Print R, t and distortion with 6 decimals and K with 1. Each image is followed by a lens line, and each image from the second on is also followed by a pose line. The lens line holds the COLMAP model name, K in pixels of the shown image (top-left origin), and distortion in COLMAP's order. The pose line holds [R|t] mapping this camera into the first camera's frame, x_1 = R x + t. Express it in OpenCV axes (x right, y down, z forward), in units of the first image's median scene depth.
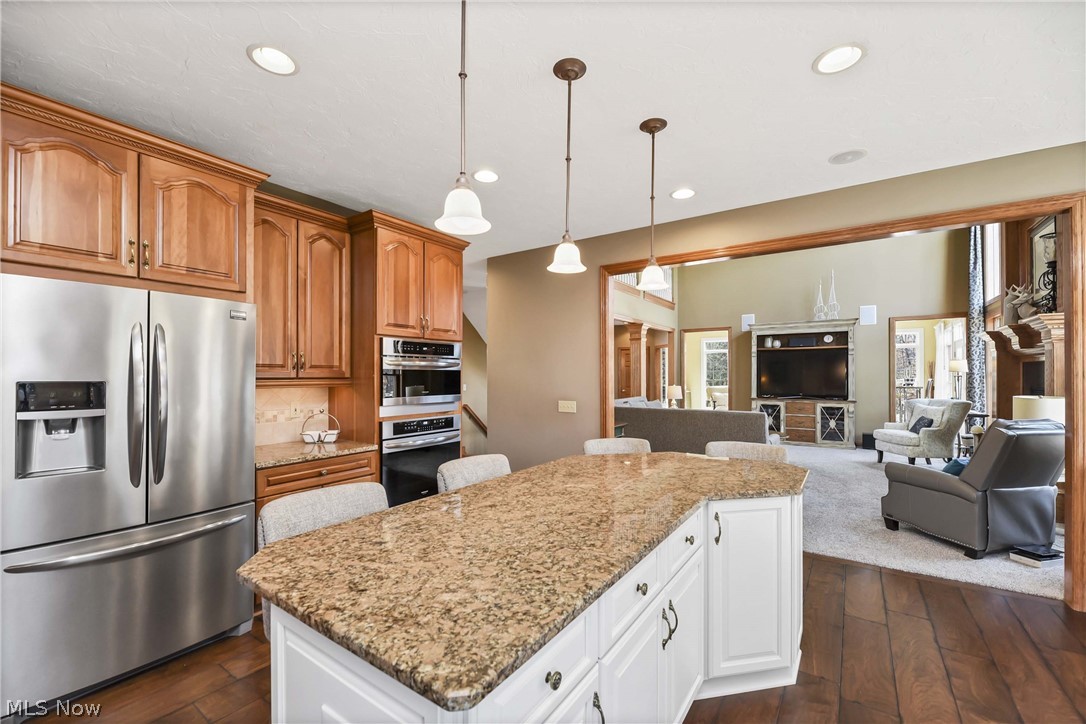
lens RADIAL K [[448.0, 0, 544.1], [0, 448.0, 369.2], [0, 0, 1]] dist [0.000531, 0.000021]
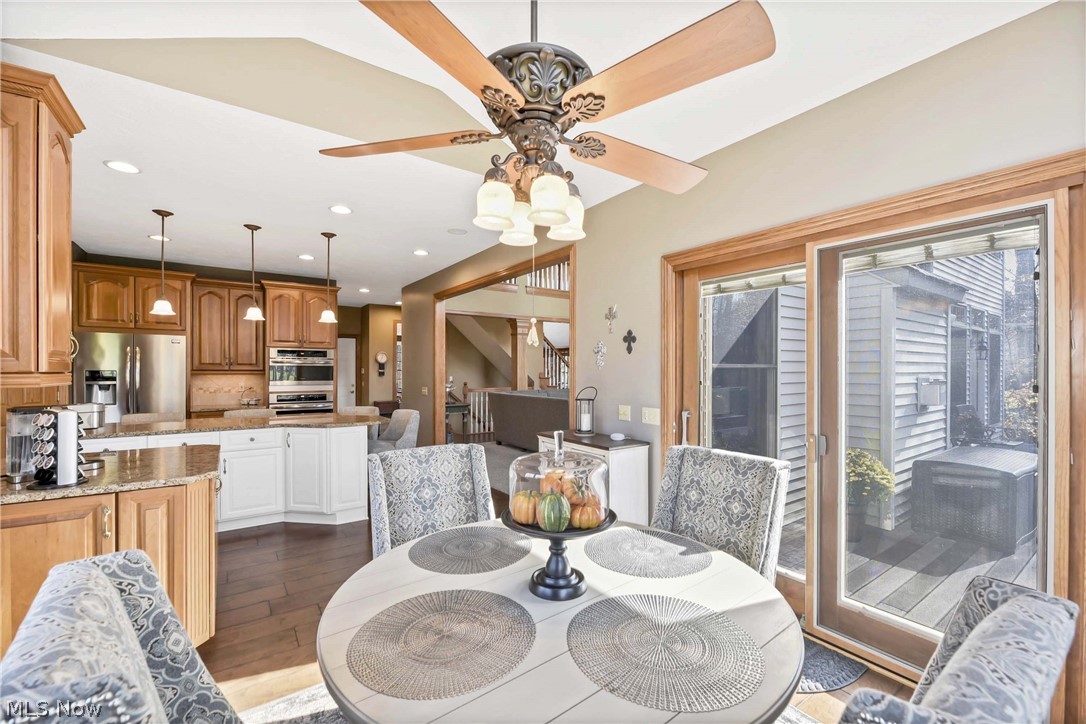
lens RADIAL K [[448.0, 0, 545.0], [0, 448.0, 365.9], [0, 0, 1]] dist [0.000531, 0.000021]
pose [[0.936009, -0.000386, -0.351977, 1.279464], [0.000820, 0.999999, 0.001085, 0.000639], [0.351976, -0.001304, 0.936008, -0.308251]]
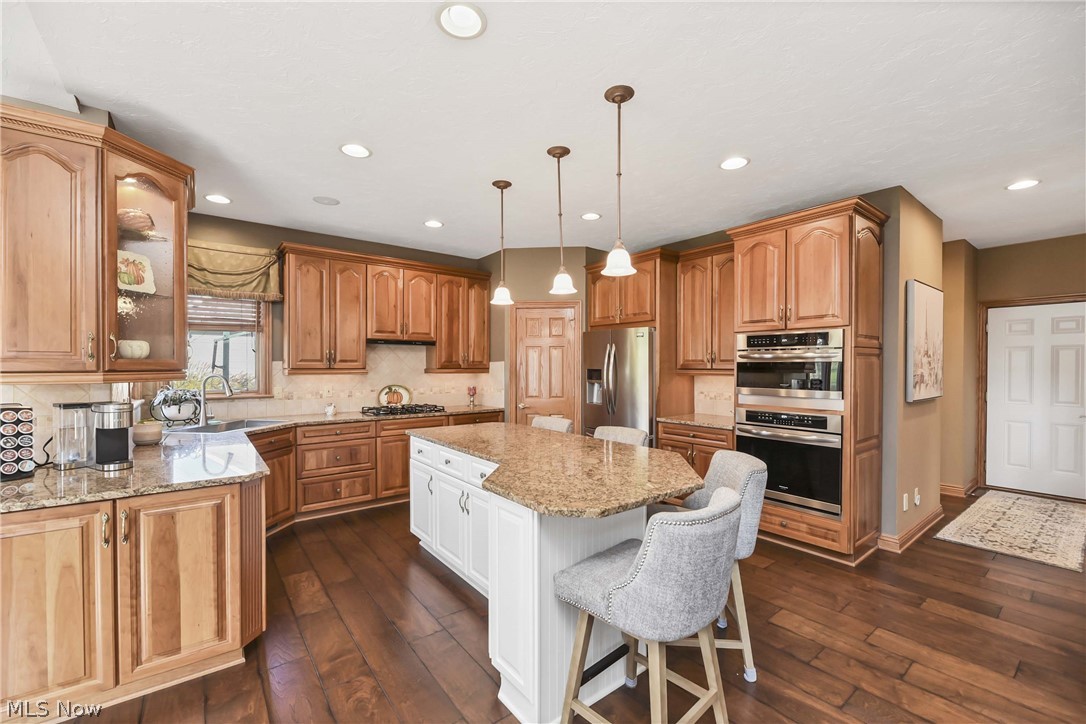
lens RADIAL K [[448.0, 0, 549.2], [0, 448.0, 367.6], [0, 0, 1]] dist [0.000531, 0.000021]
pose [[-0.301165, 0.000739, -0.953572, 0.853715], [0.006284, 0.999980, -0.001209, 0.012254], [0.953551, -0.006356, -0.301163, 0.843756]]
